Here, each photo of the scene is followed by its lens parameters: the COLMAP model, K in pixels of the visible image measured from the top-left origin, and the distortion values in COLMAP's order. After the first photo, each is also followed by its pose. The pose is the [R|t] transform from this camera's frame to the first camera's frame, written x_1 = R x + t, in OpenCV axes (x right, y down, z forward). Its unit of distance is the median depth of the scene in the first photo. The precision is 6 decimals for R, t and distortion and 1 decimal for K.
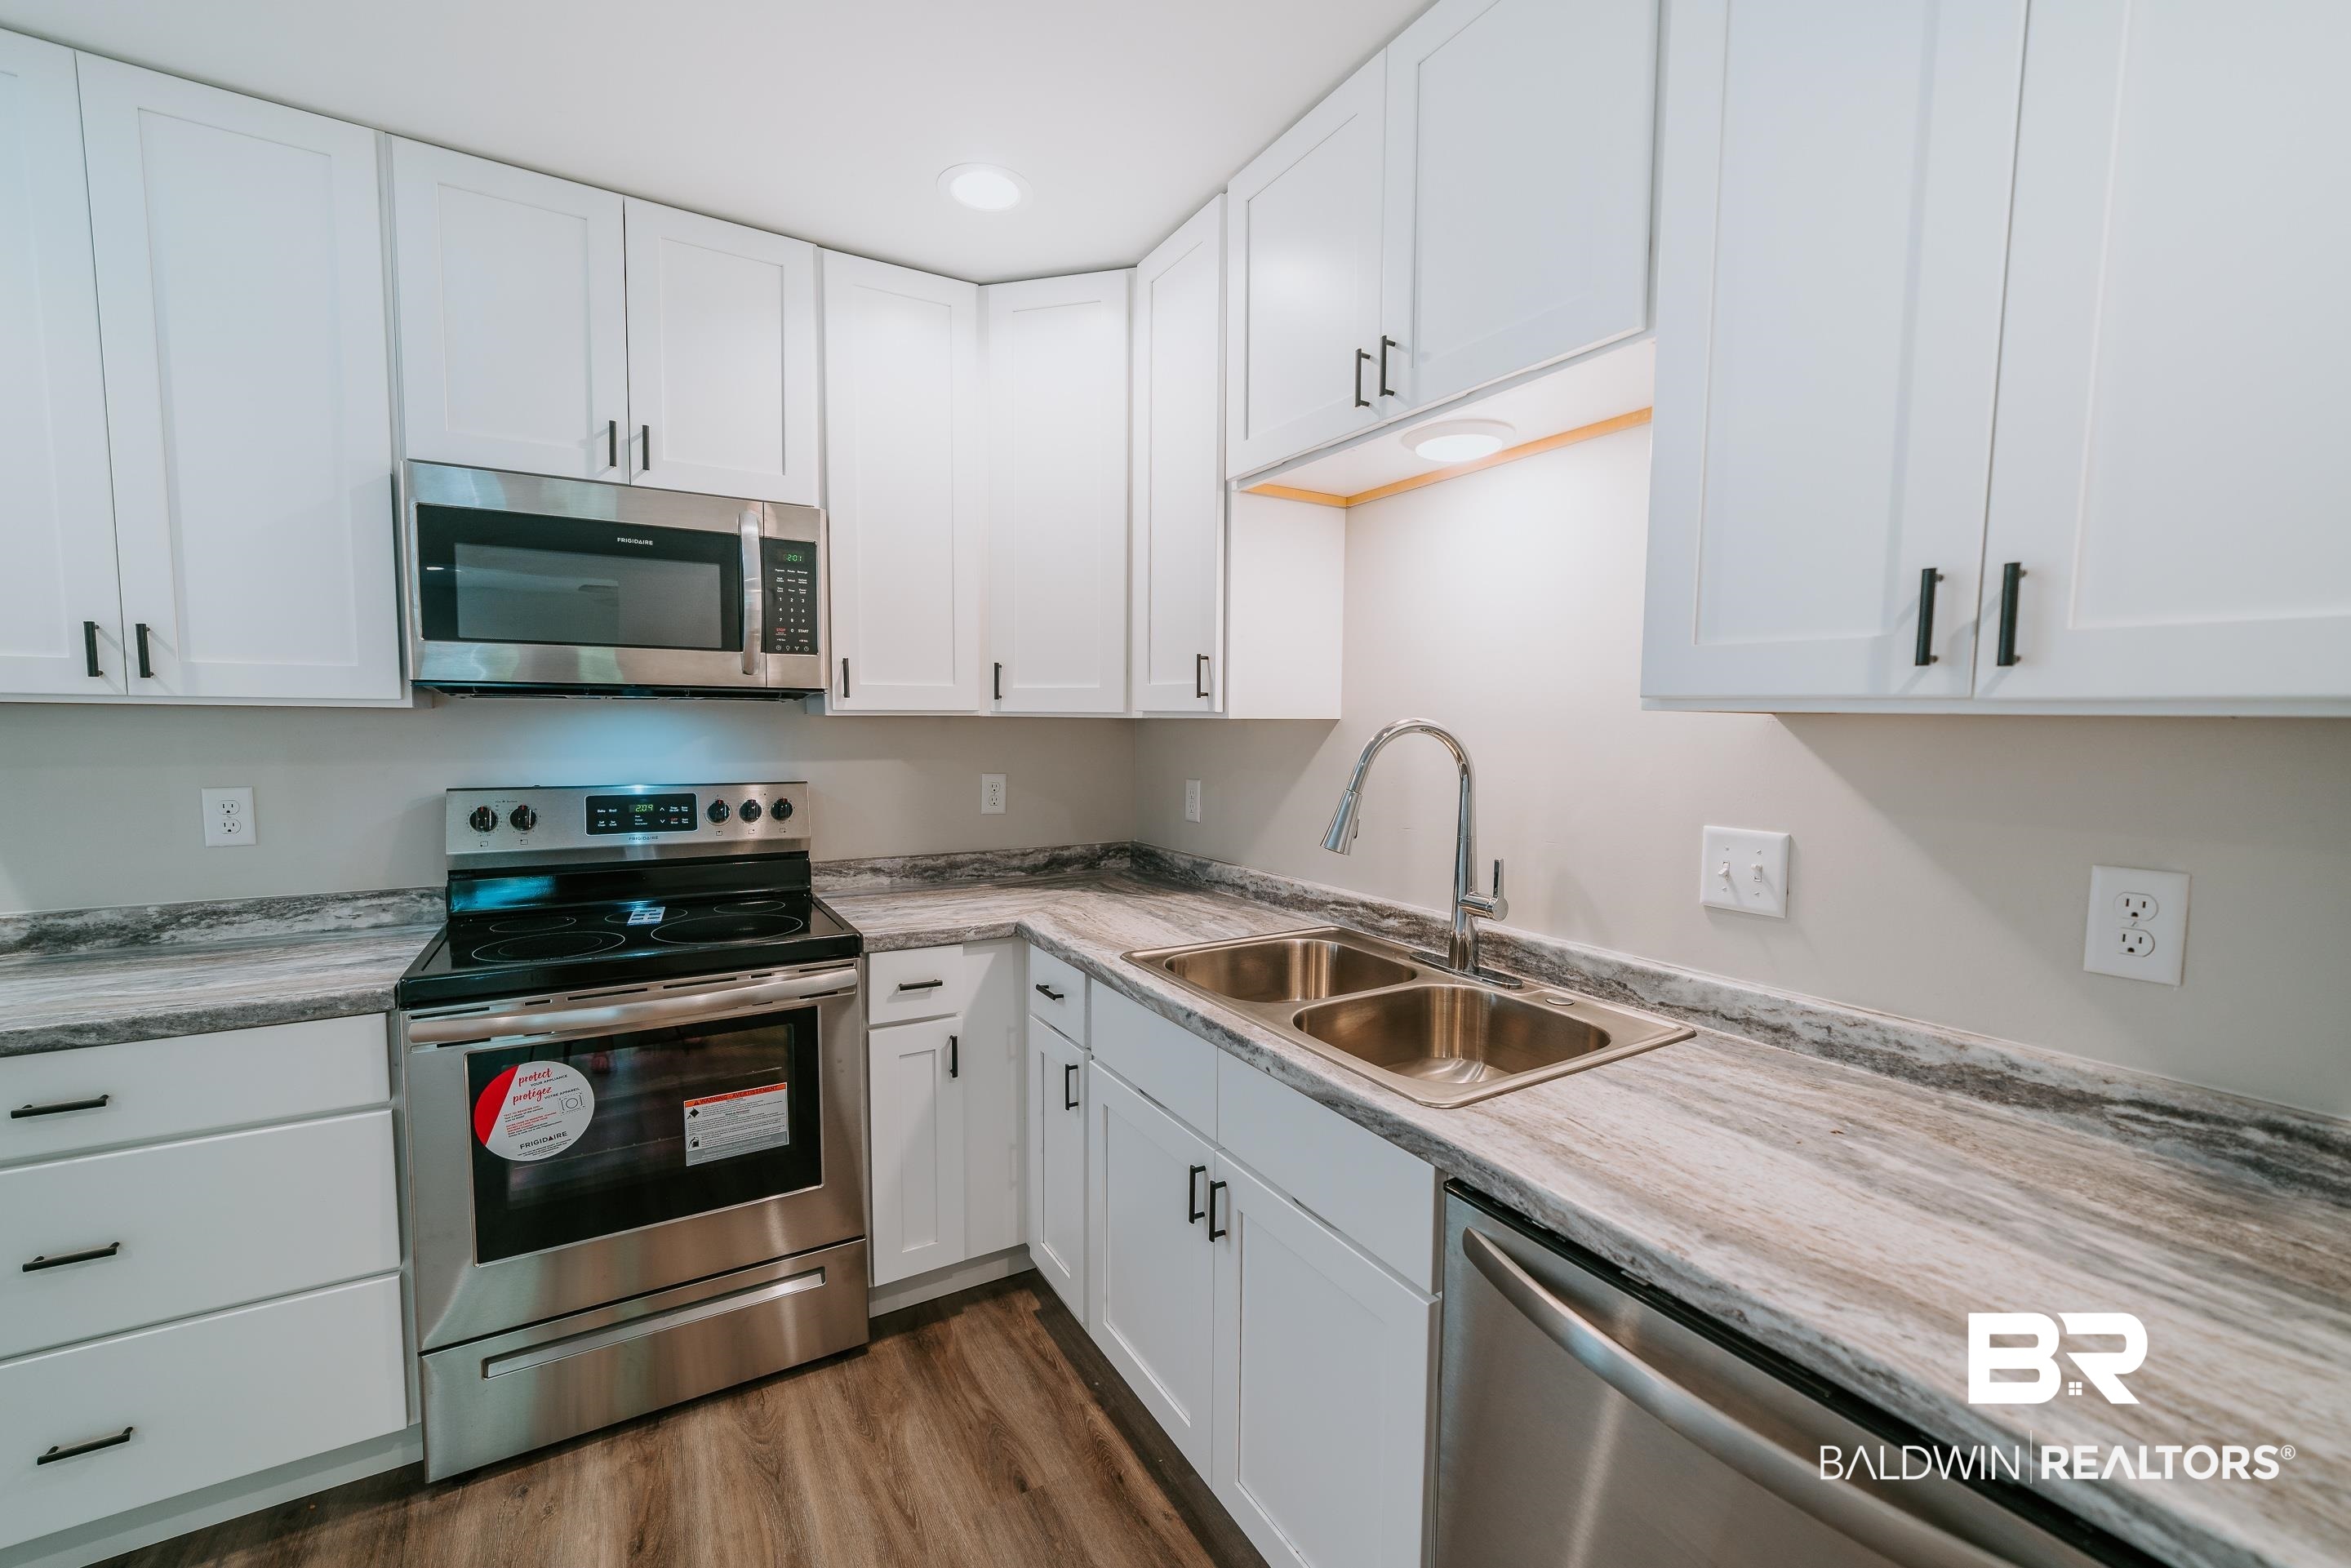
lens RADIAL K [[939.3, 0, 1167.6], [0, 939.3, 794.3], [0, 0, 1]] dist [-0.020634, 0.007657]
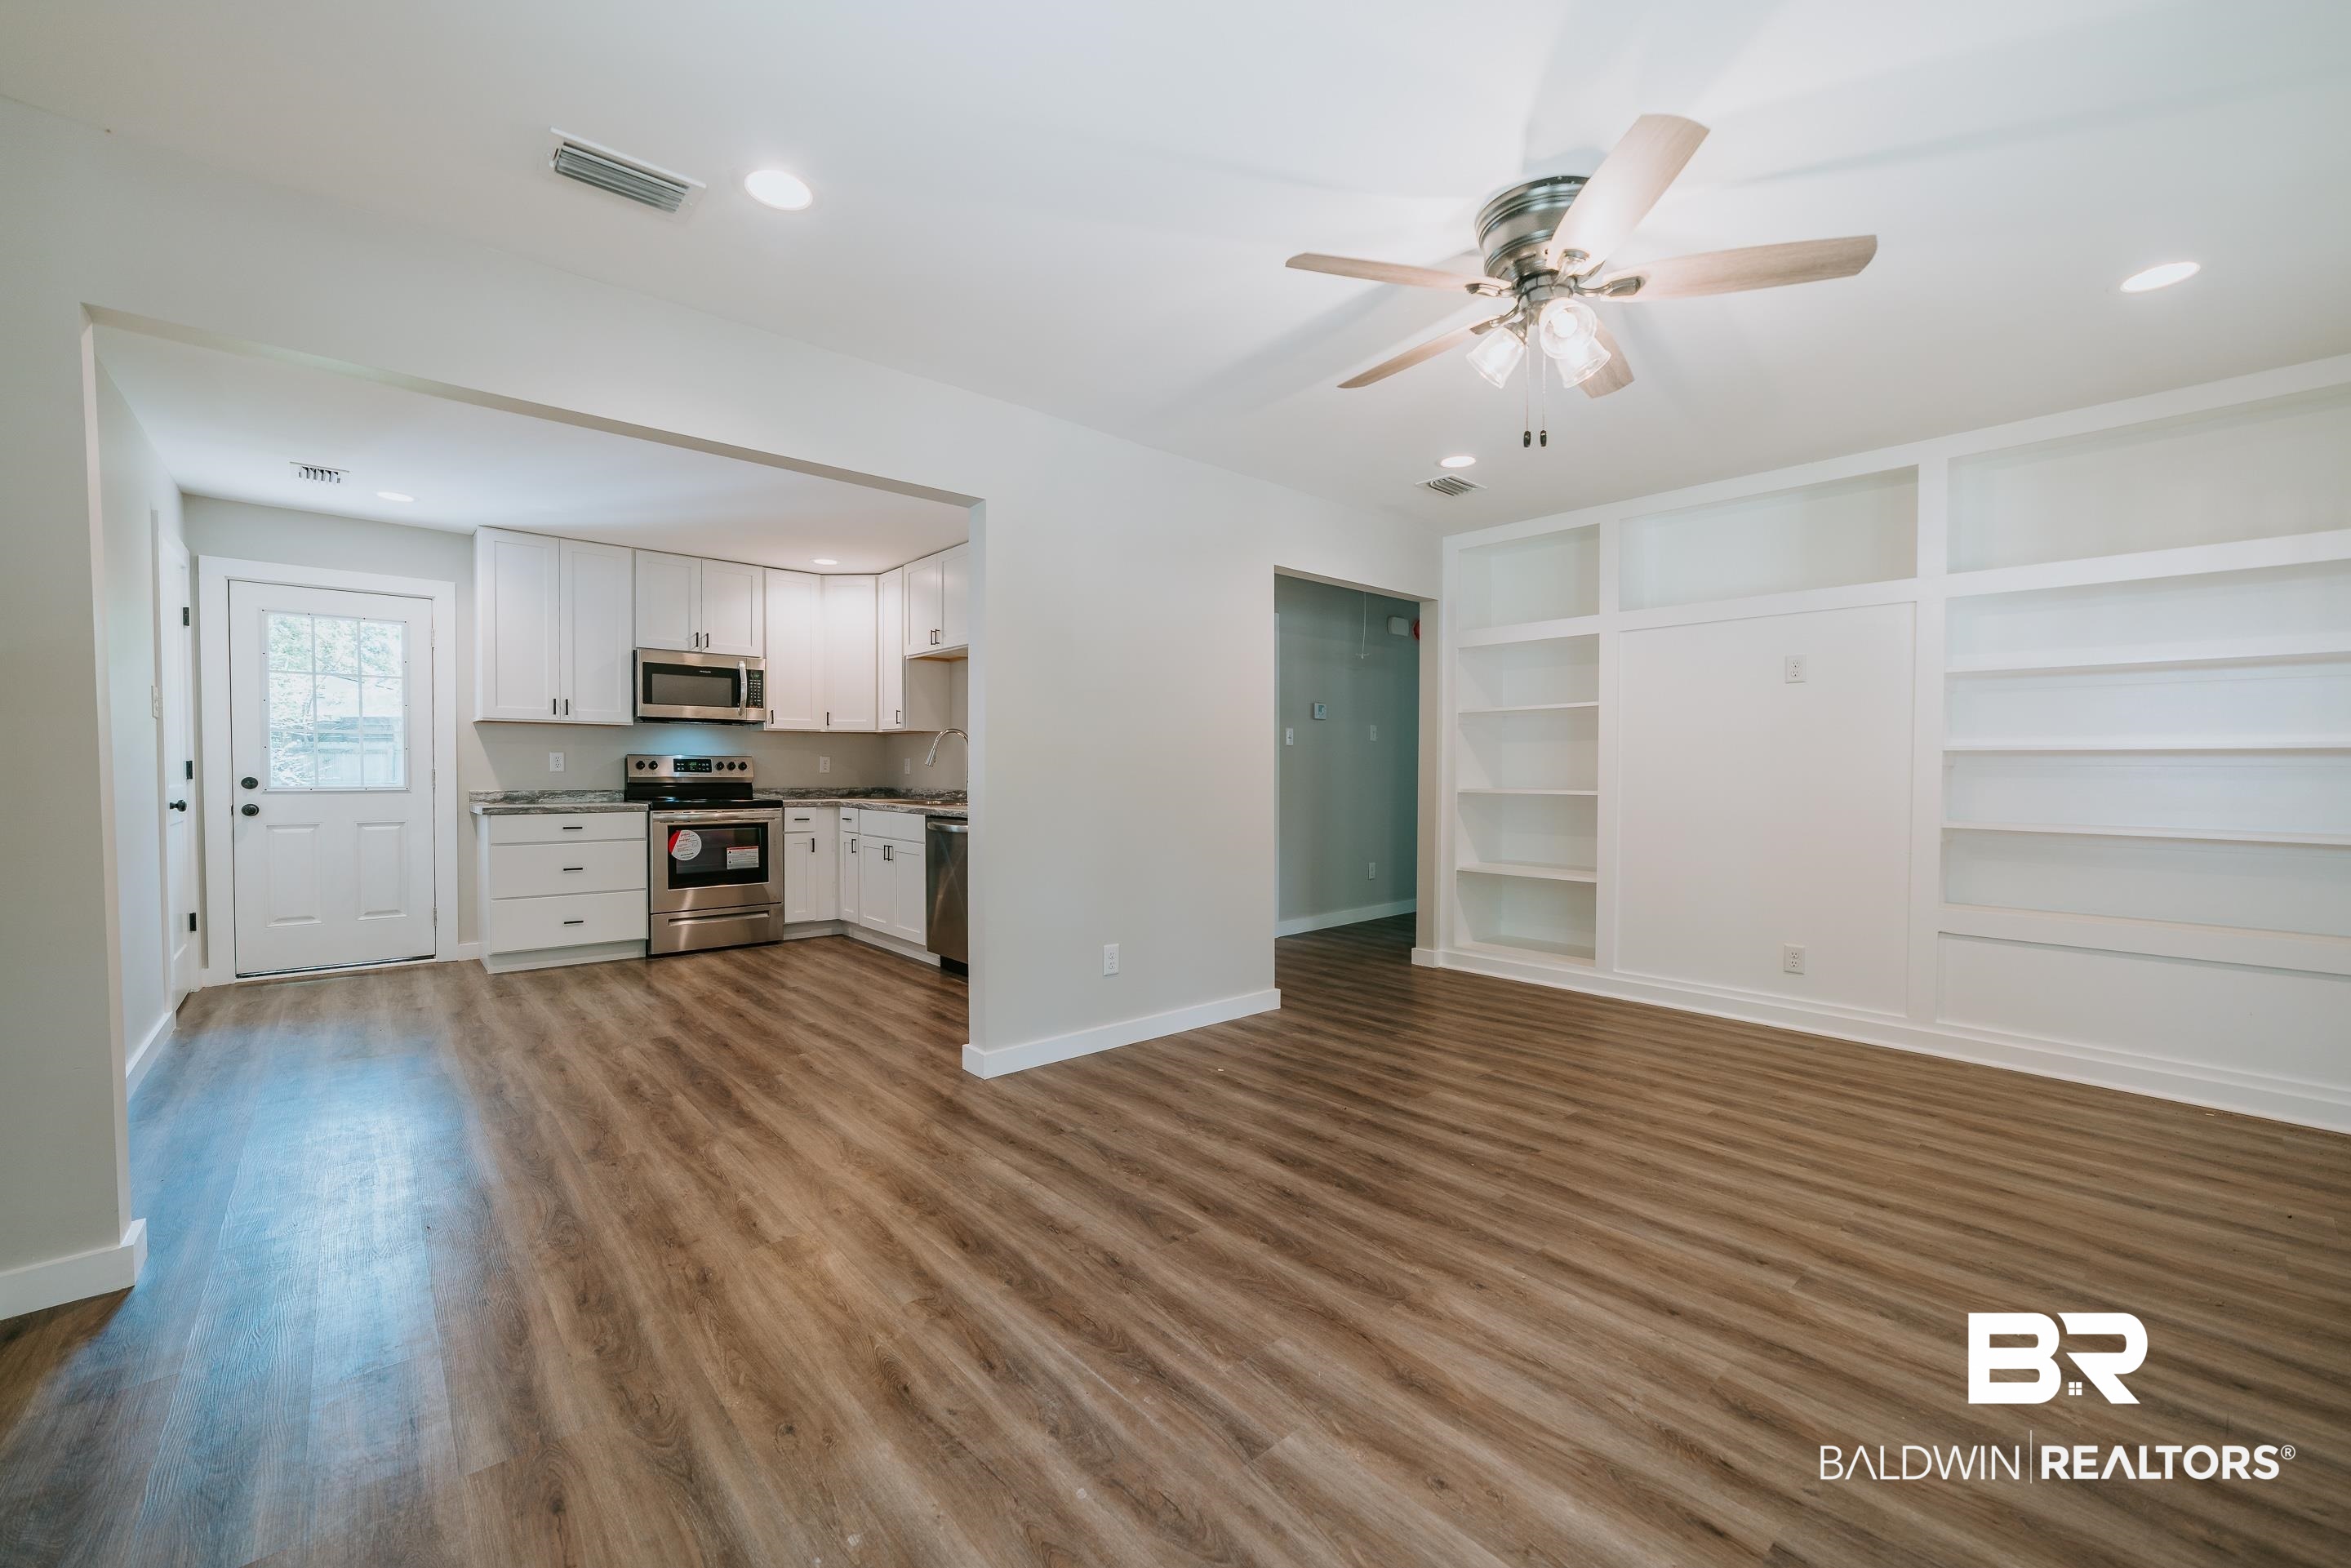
lens RADIAL K [[939.3, 0, 1171.6], [0, 939.3, 790.4], [0, 0, 1]] dist [-0.020634, 0.007657]
pose [[0.981457, -0.007372, 0.191538, 0.353921], [0.016993, 0.998672, -0.048637, 0.305635], [-0.190925, 0.050990, 0.980279, -2.378016]]
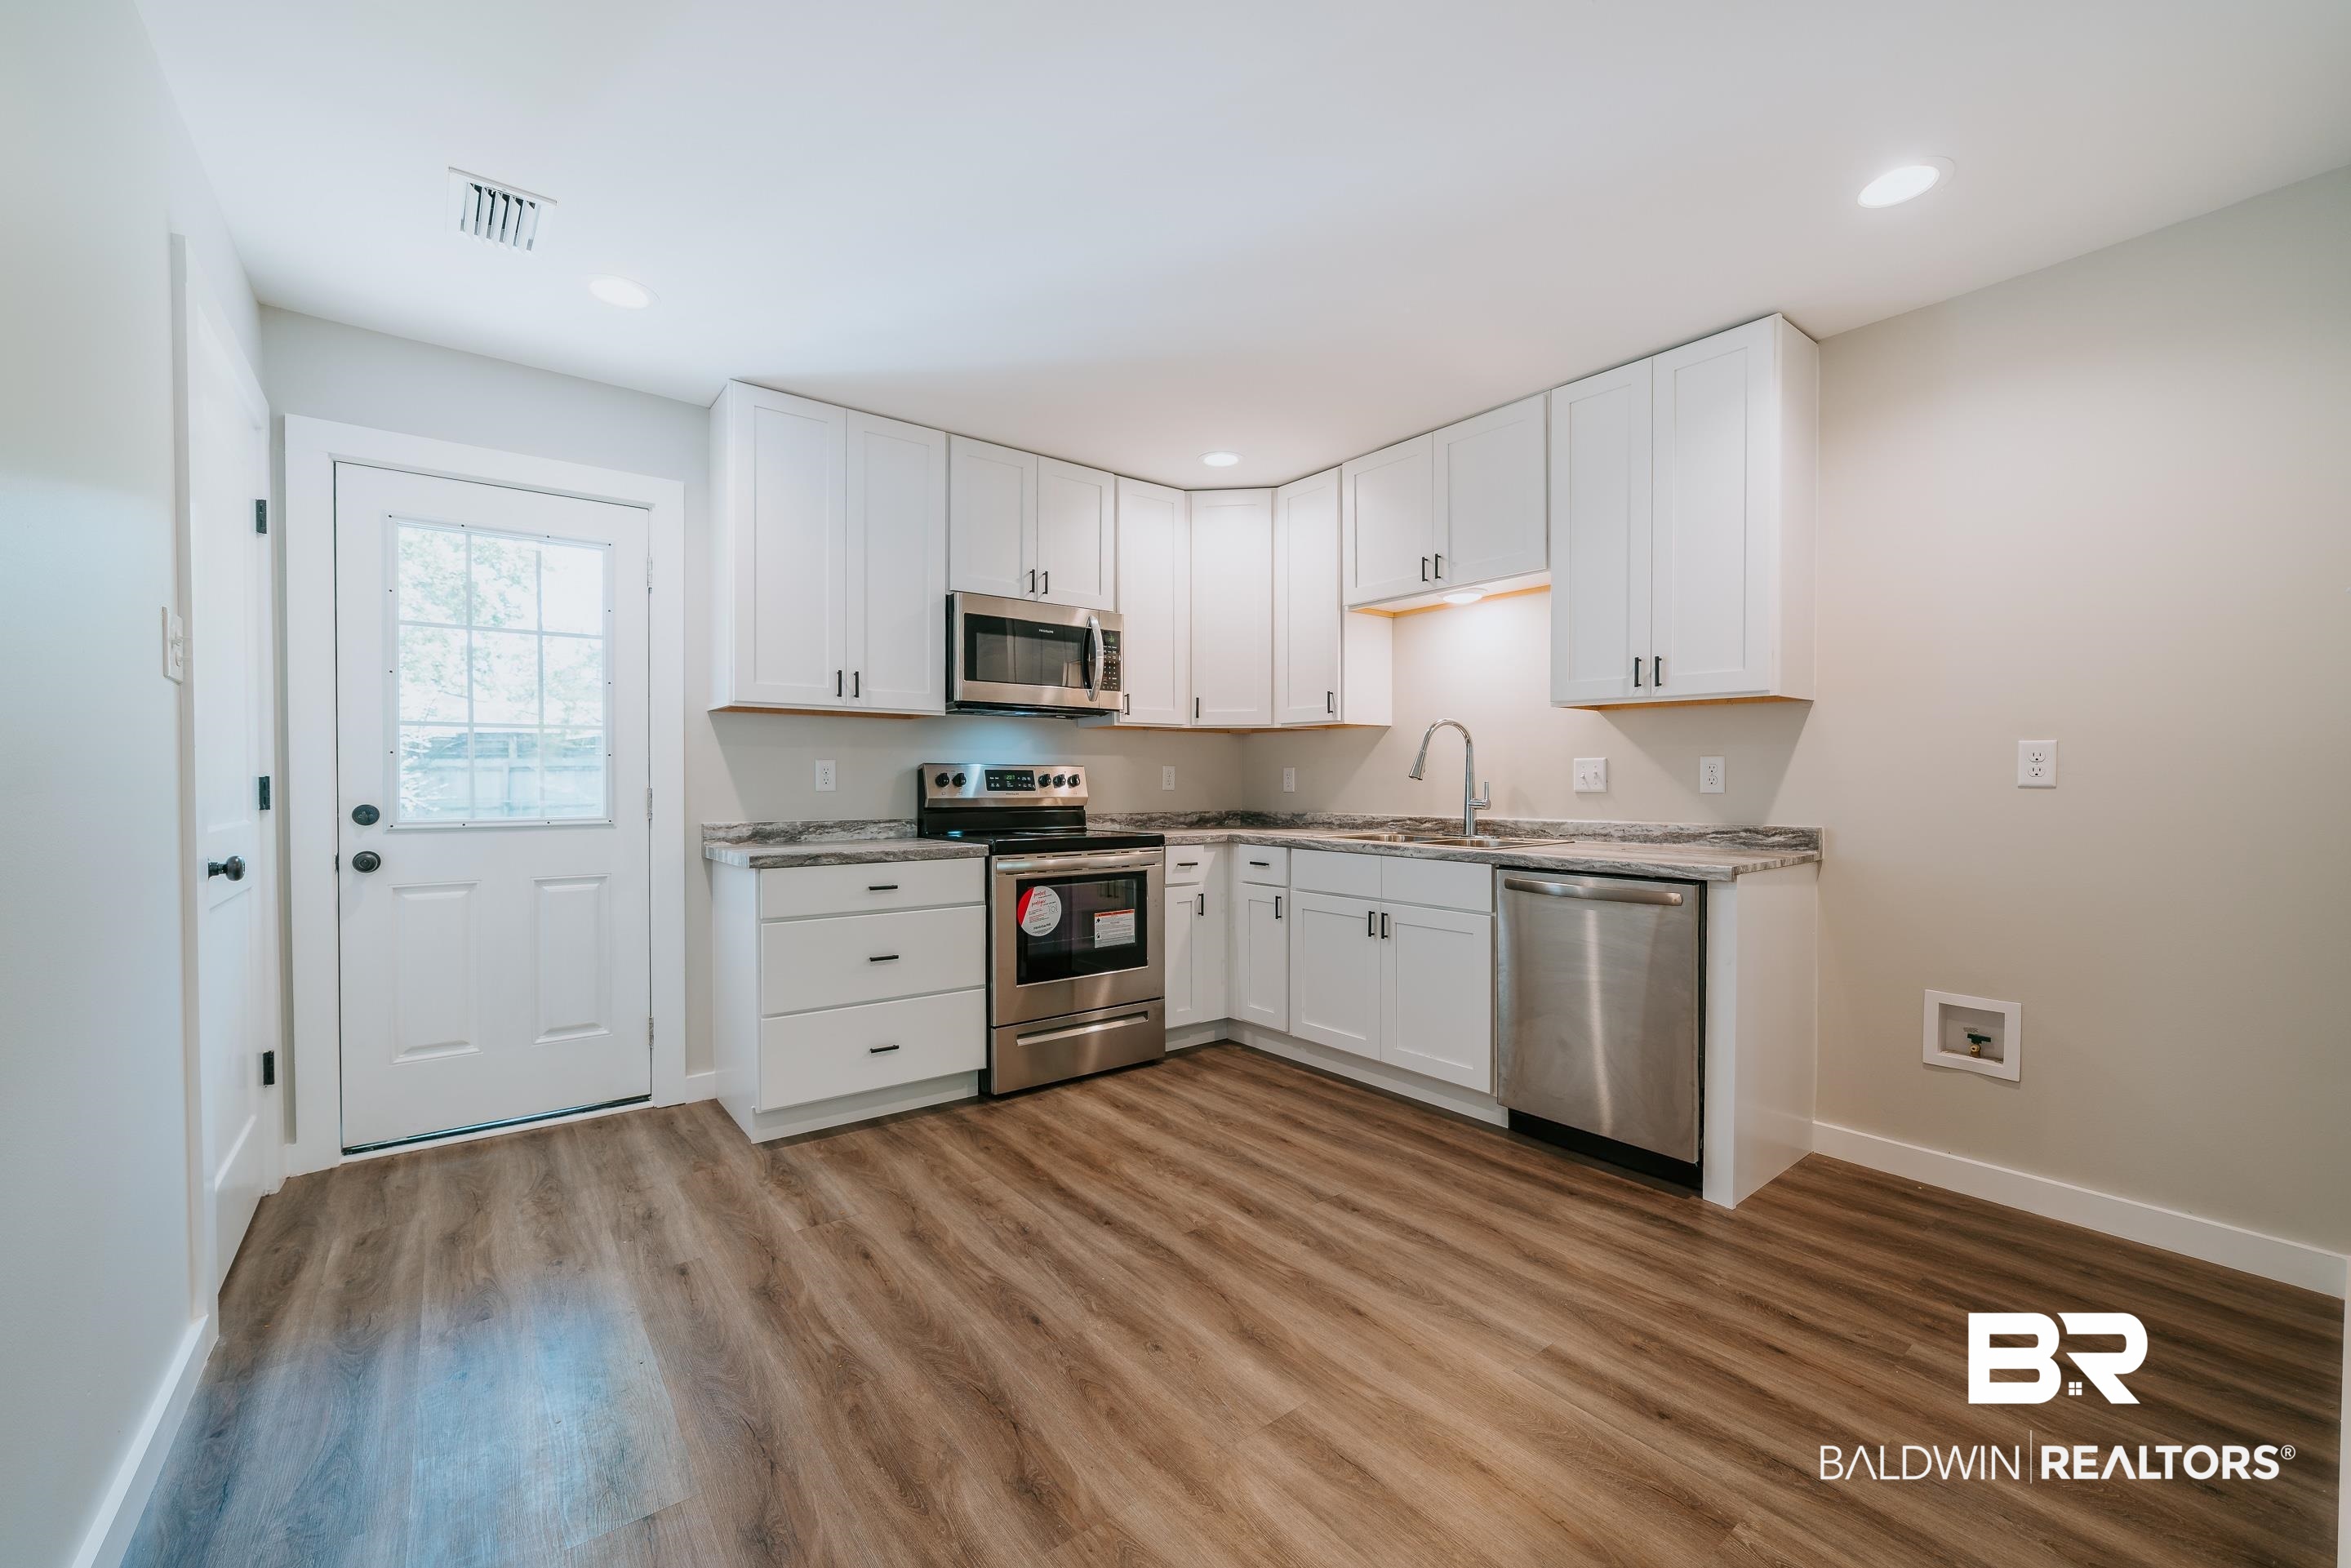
lens RADIAL K [[939.3, 0, 1168.1], [0, 939.3, 792.7], [0, 0, 1]] dist [-0.020634, 0.007657]
pose [[0.992440, -0.010318, 0.122298, -0.588380], [0.018078, 0.997881, -0.062507, 0.195803], [-0.121394, 0.064245, 0.990523, -0.973785]]
